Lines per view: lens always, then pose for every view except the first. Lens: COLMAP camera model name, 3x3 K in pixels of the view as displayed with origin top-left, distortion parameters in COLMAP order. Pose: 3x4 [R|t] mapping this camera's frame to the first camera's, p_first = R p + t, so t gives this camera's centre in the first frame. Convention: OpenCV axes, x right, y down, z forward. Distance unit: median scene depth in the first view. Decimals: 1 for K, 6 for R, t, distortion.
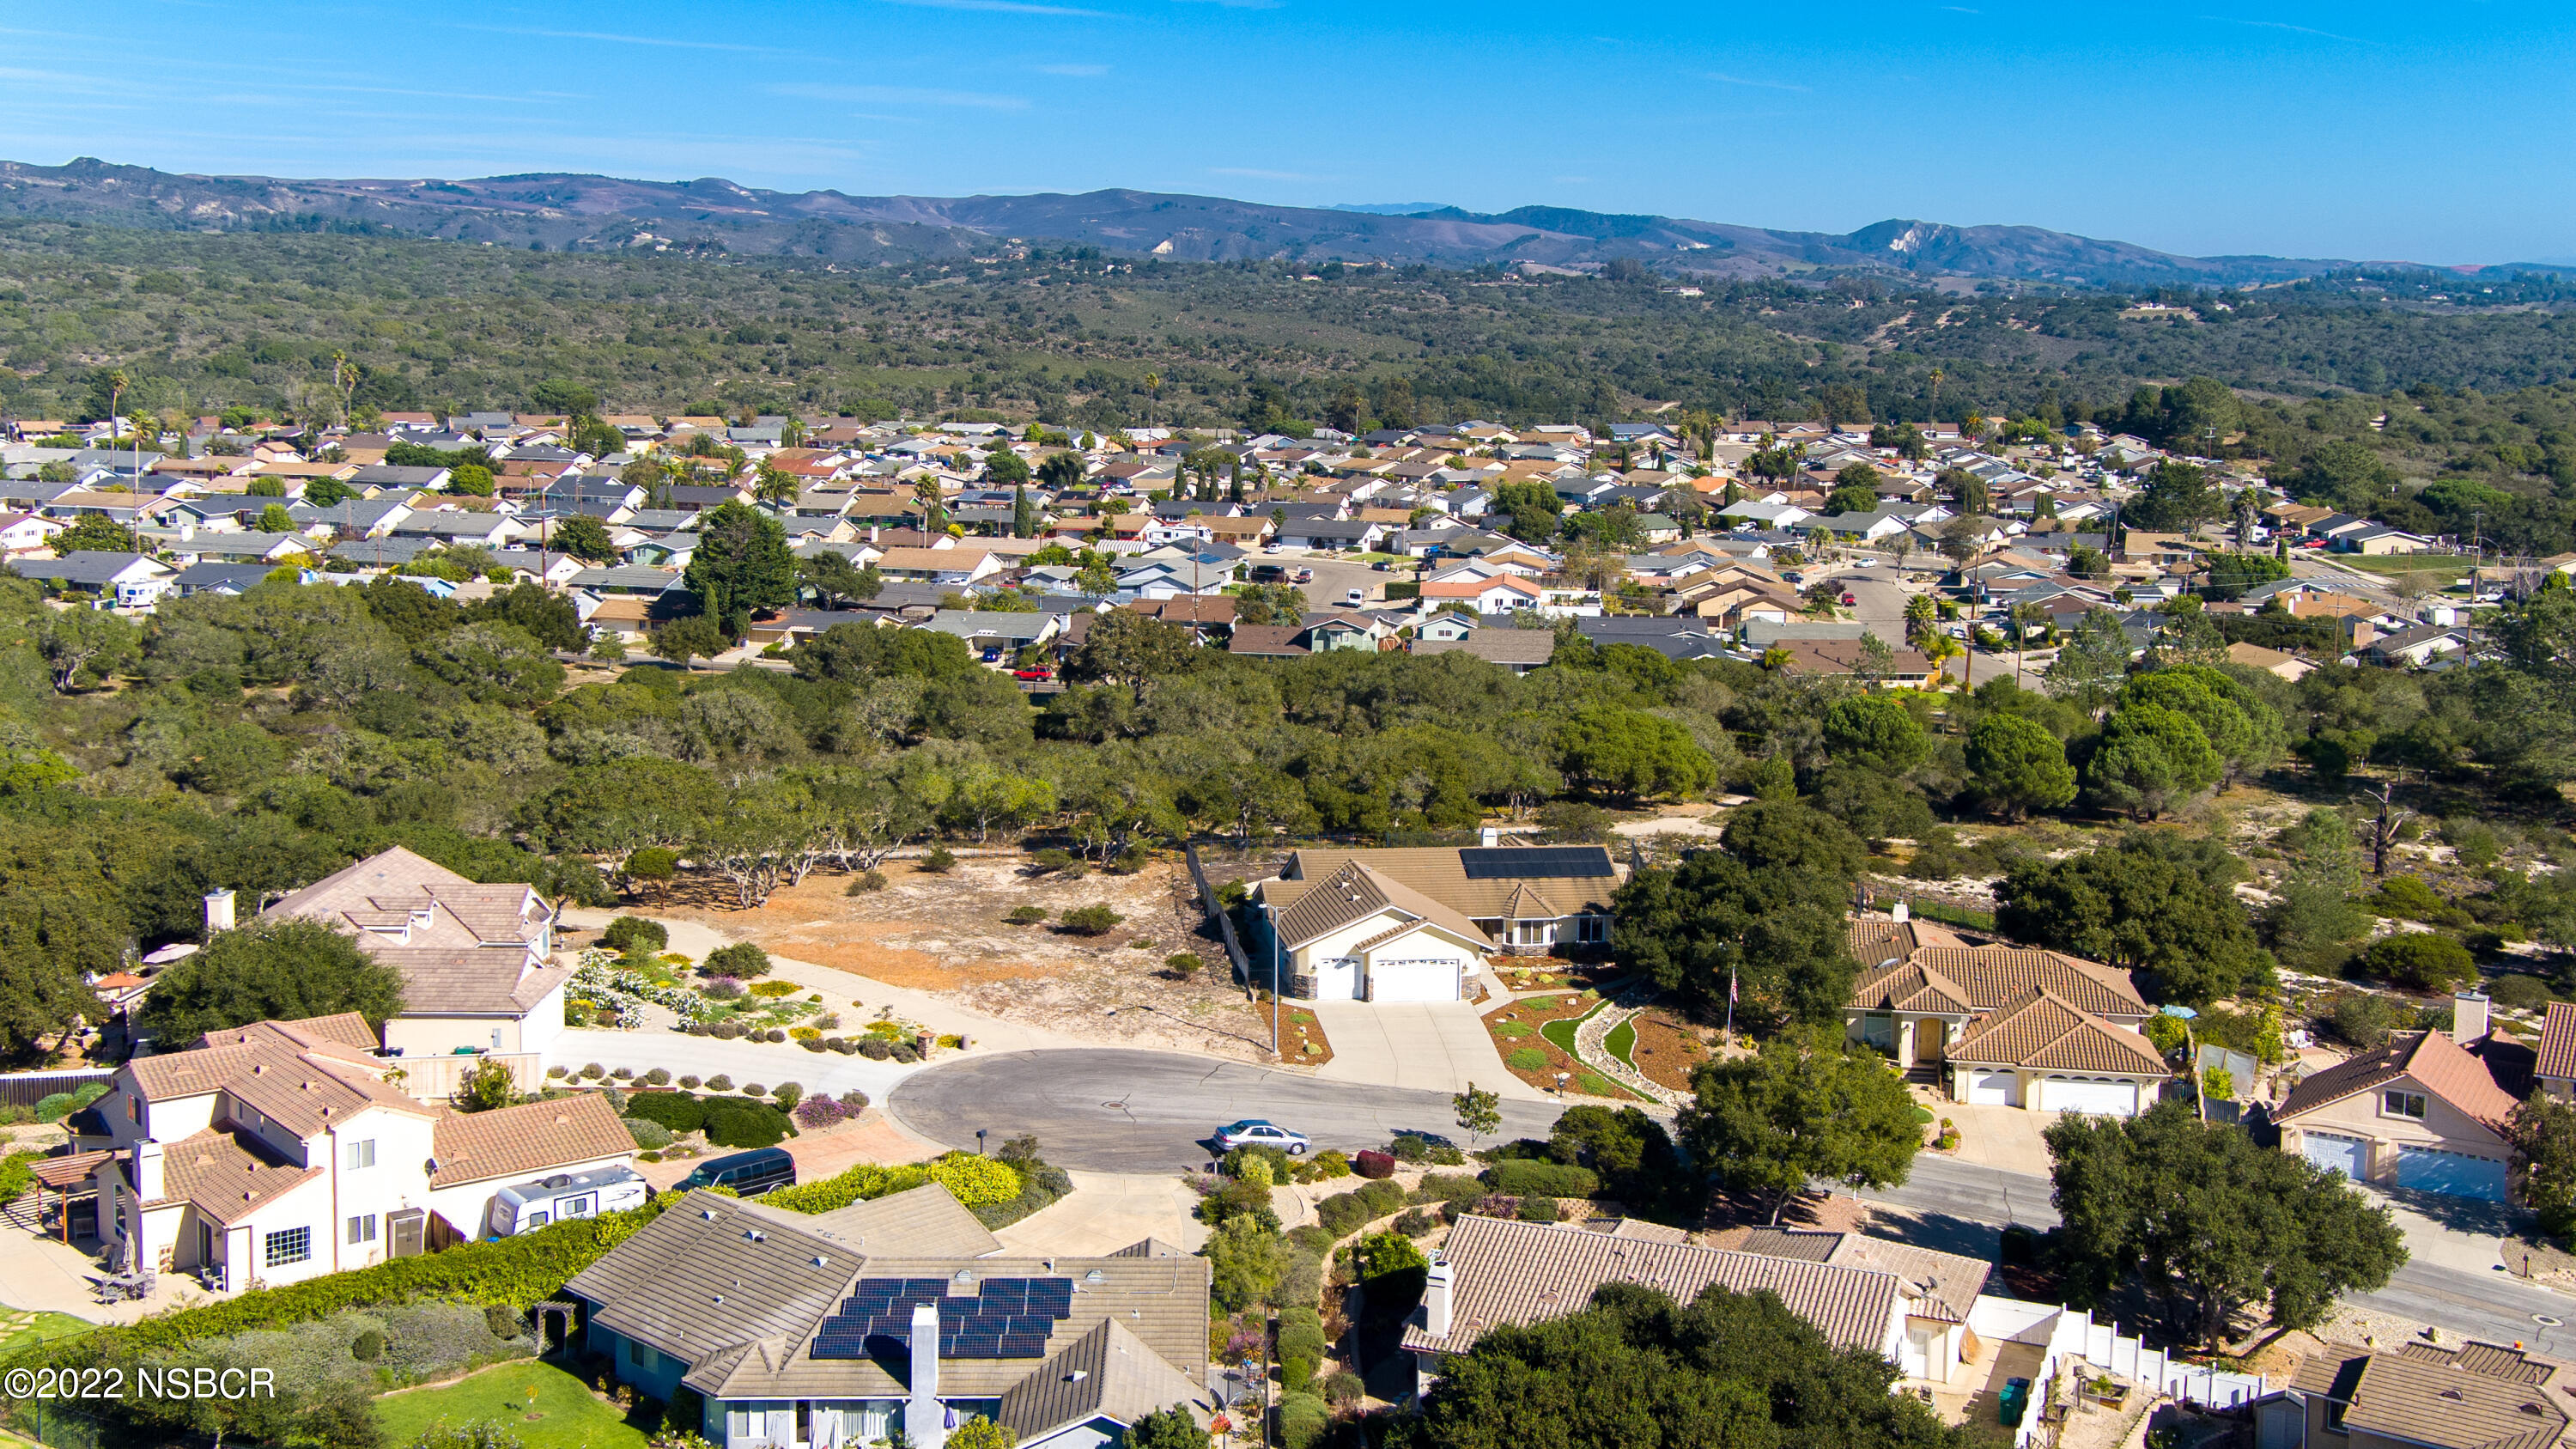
lens RADIAL K [[2957.7, 0, 1285.8], [0, 2957.7, 725.6], [0, 0, 1]] dist [0.162562, 0.075728]
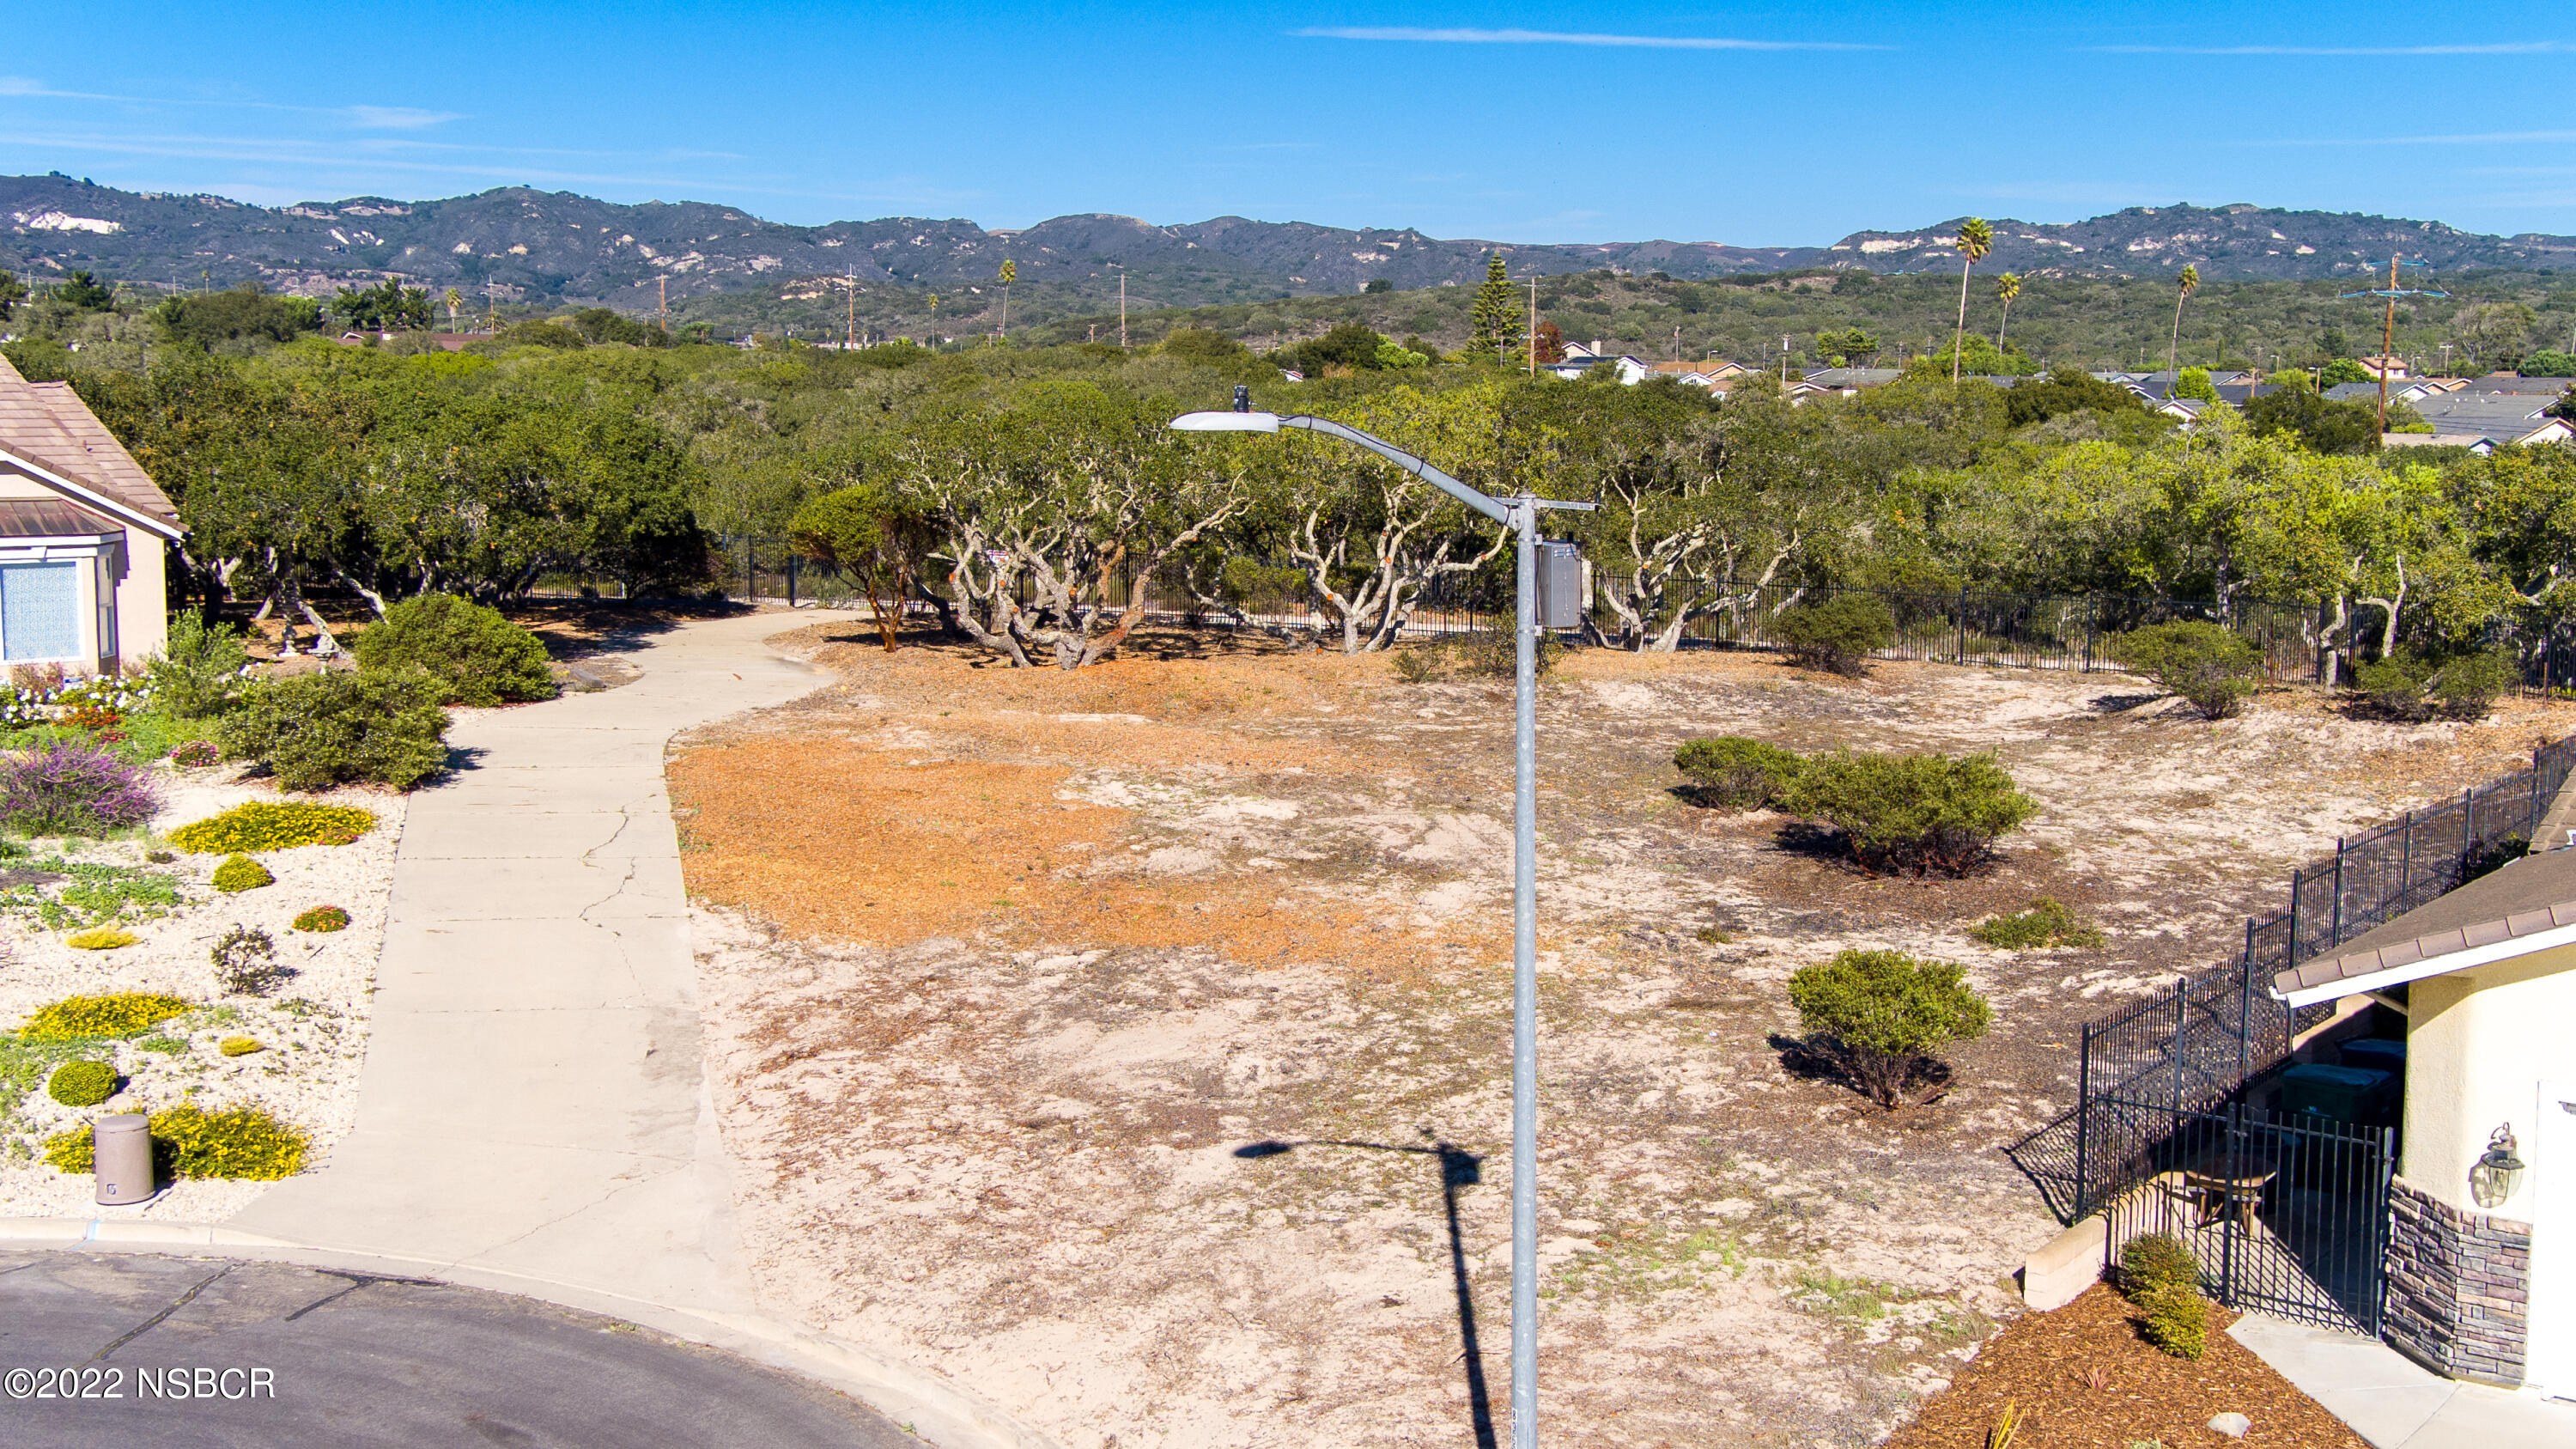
lens RADIAL K [[2957.7, 0, 1285.8], [0, 2957.7, 725.6], [0, 0, 1]] dist [0.162562, 0.075728]
pose [[0.709033, 0.084273, -0.700122, 0.055208], [-0.104438, 0.994434, 0.013932, 0.052763], [0.697399, 0.063241, 0.713888, 0.690543]]
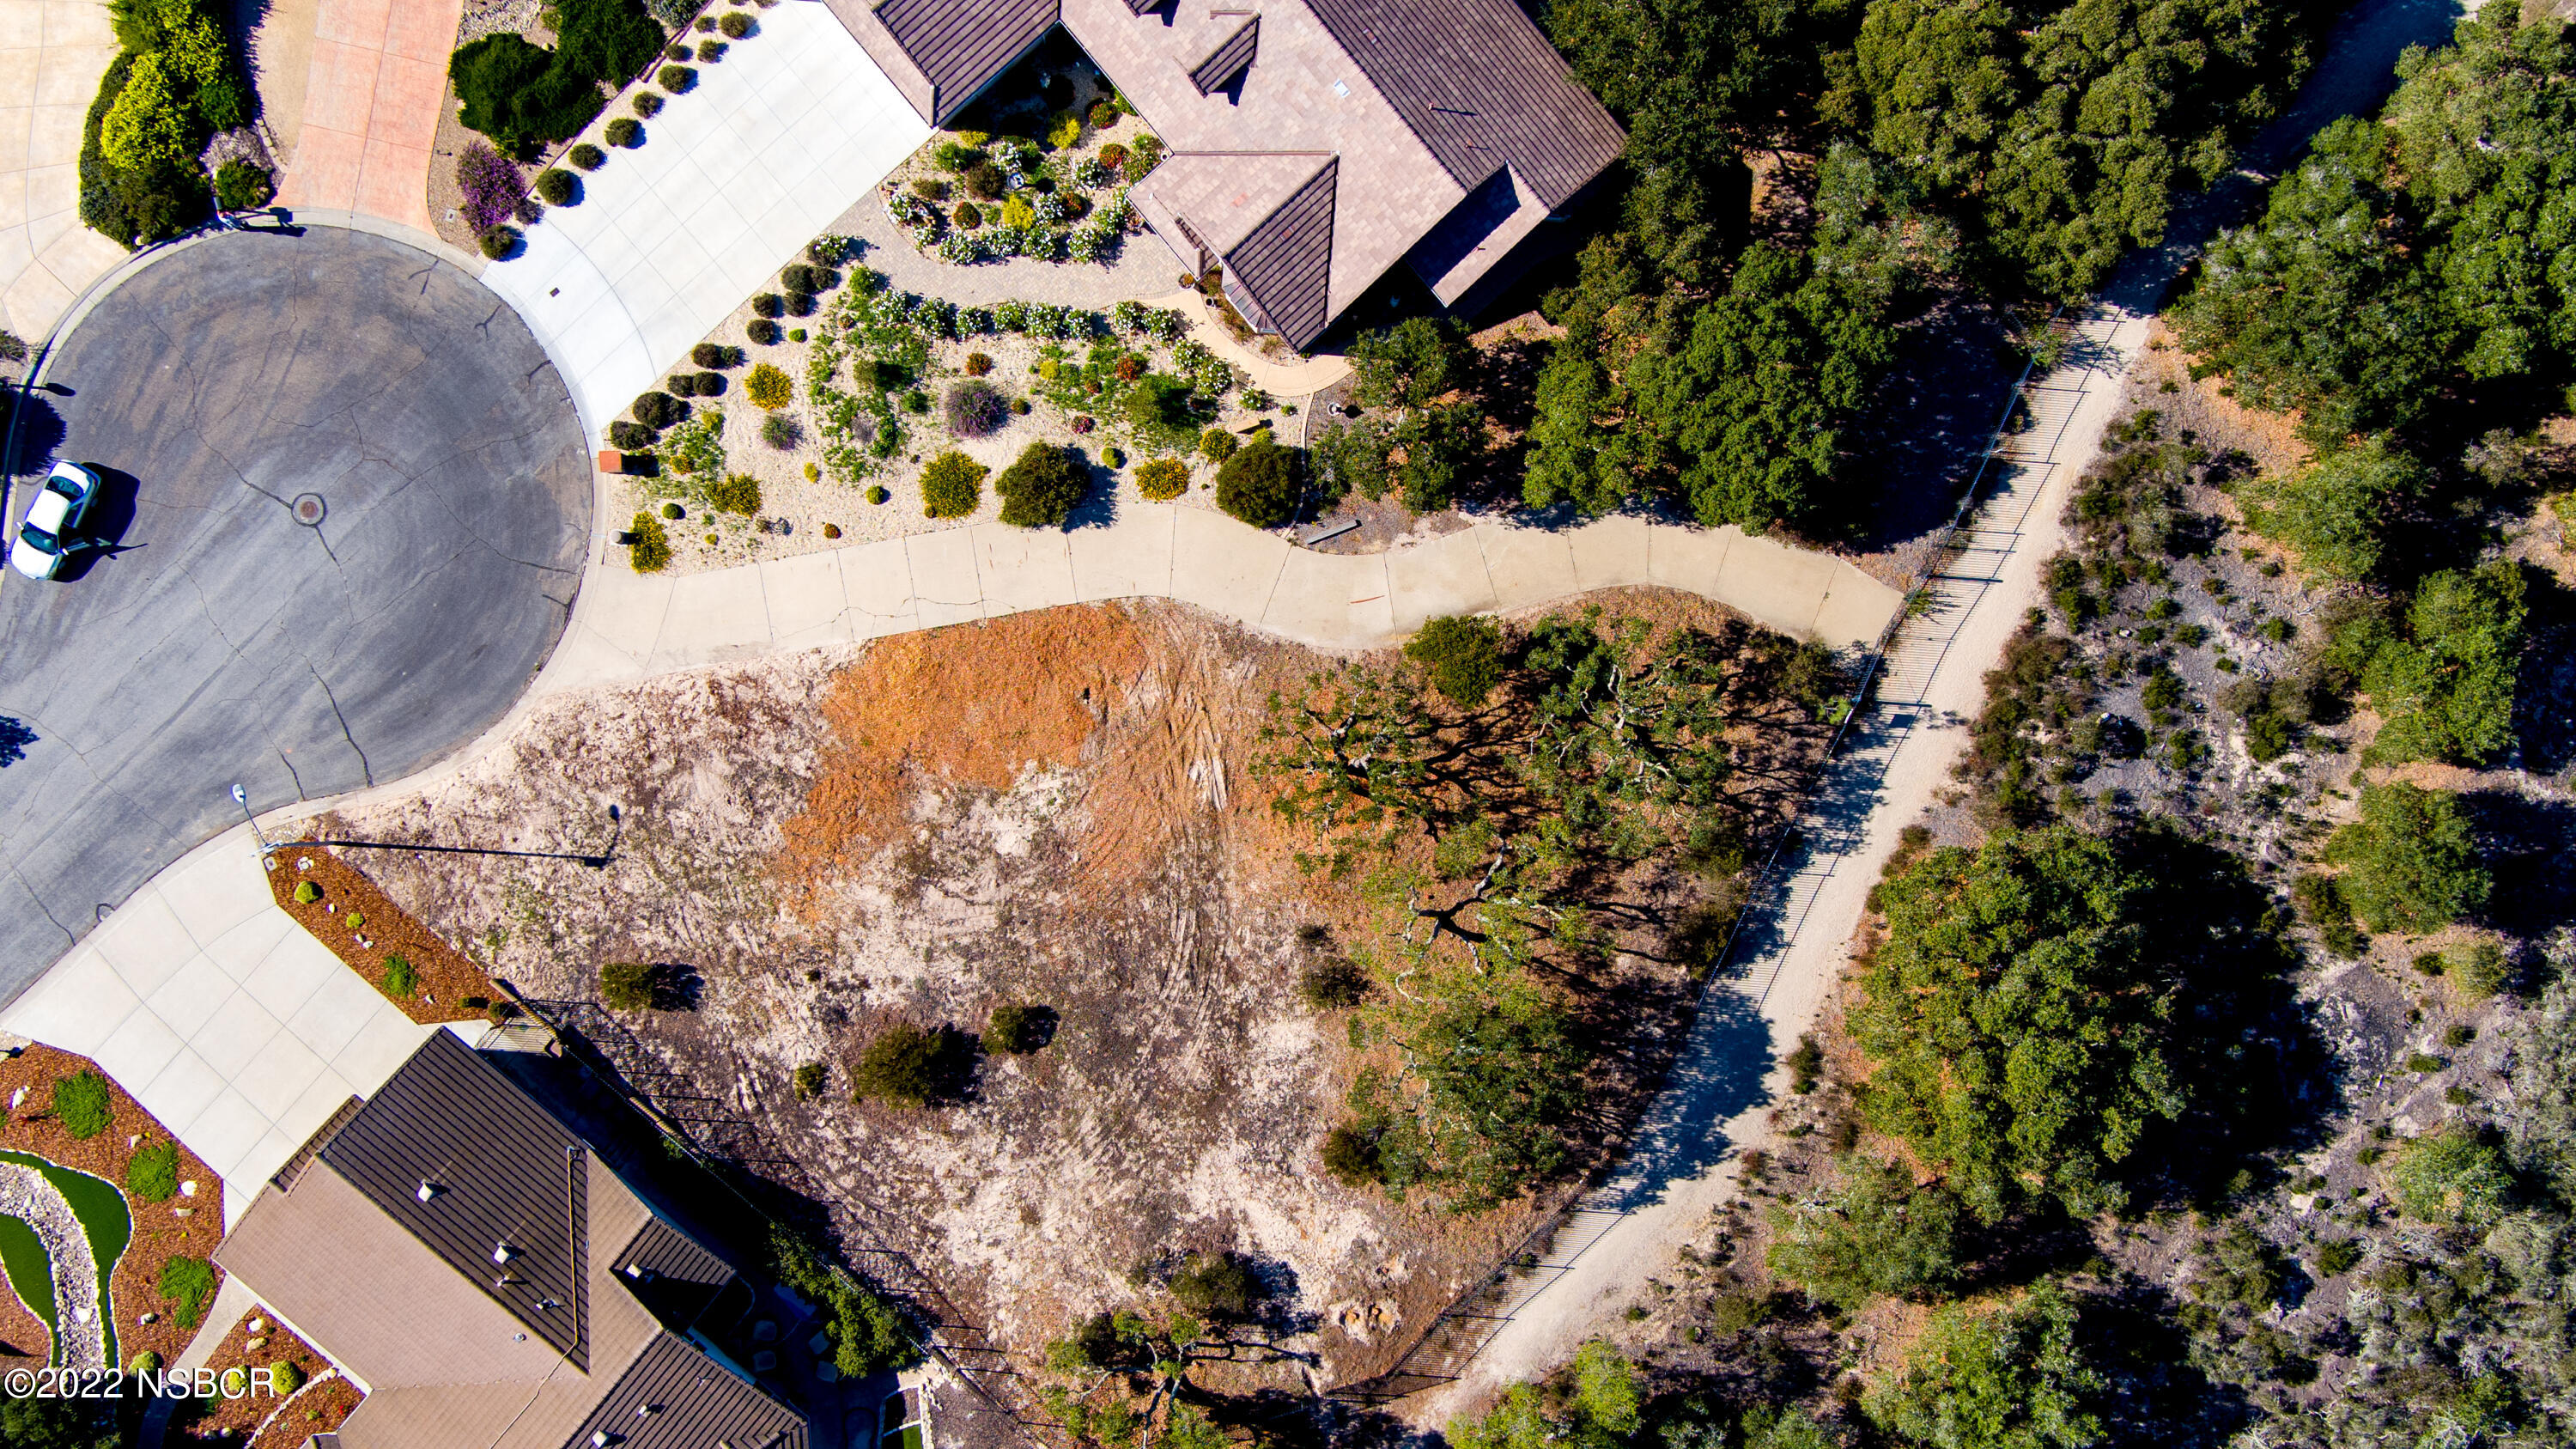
lens RADIAL K [[2957.7, 0, 1285.8], [0, 2957.7, 725.6], [0, 0, 1]] dist [0.162562, 0.075728]
pose [[-0.752233, 0.657835, -0.037402, -0.132110], [-0.128233, -0.090482, 0.987608, -0.500654], [0.646299, 0.747707, 0.152419, 0.778019]]
